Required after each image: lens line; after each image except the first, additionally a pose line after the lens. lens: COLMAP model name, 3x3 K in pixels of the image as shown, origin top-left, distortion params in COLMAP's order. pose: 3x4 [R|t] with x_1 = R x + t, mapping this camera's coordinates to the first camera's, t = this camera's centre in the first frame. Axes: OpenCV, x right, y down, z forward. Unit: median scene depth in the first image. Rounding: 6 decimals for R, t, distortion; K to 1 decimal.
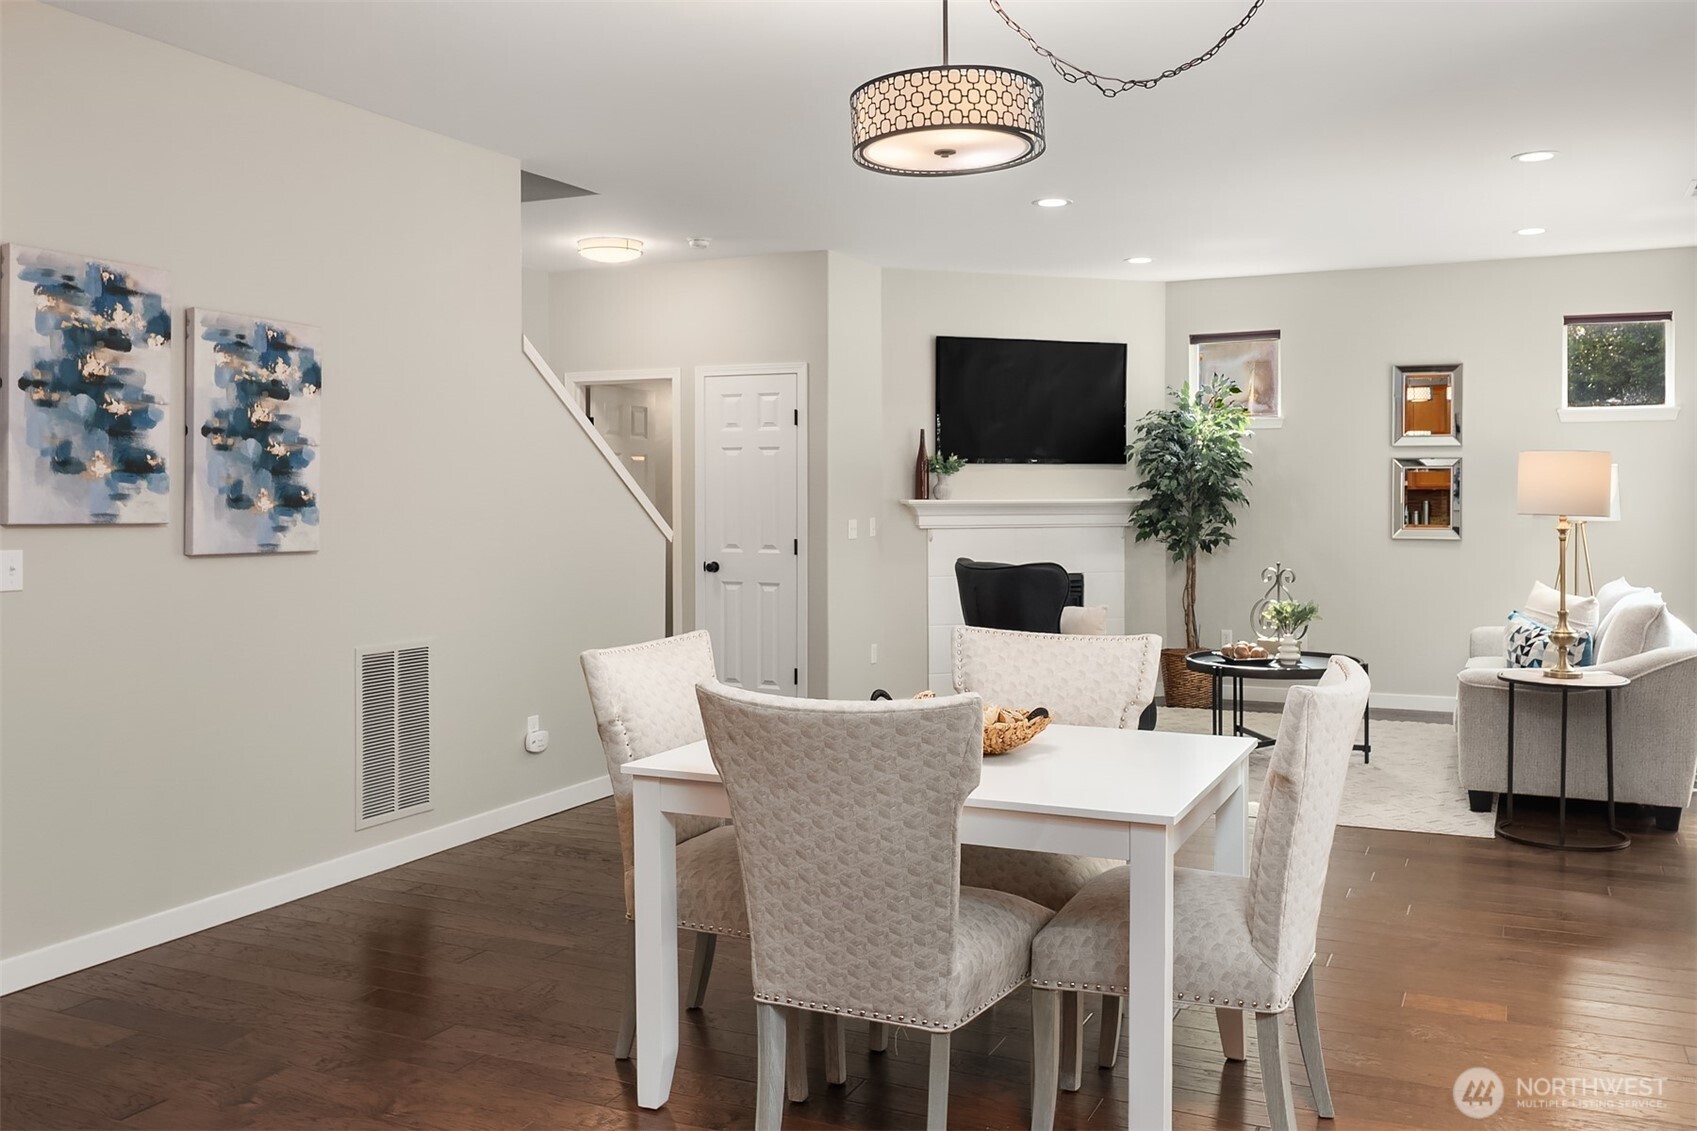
lens RADIAL K [[1385.3, 0, 847.1], [0, 1385.3, 505.1], [0, 0, 1]] dist [-0.018926, -0.013676]
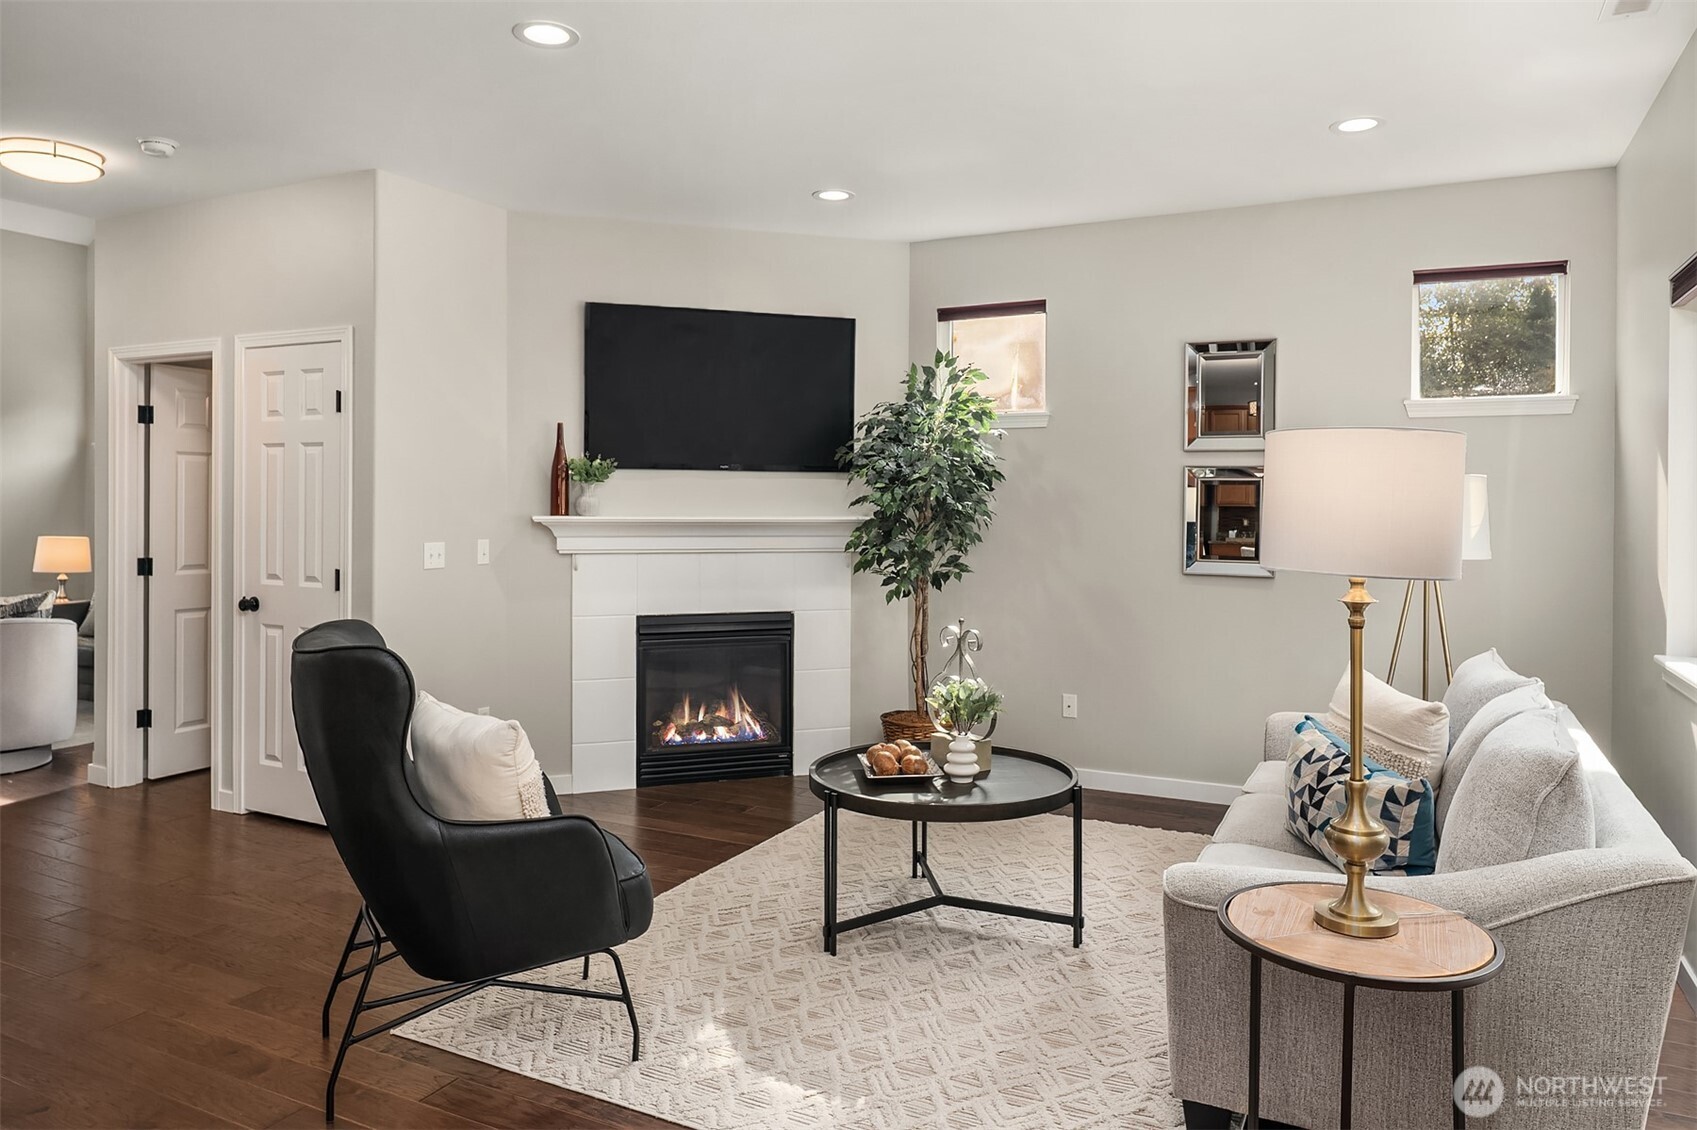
lens RADIAL K [[1123.5, 0, 836.6], [0, 1123.5, 506.6], [0, 0, 1]] dist [-0.025333, -0.003839]
pose [[0.999715, 0.008758, -0.022219, 0.221329], [-0.008911, 0.999937, -0.006818, -0.006258], [0.022158, 0.007014, 0.999730, 0.390206]]
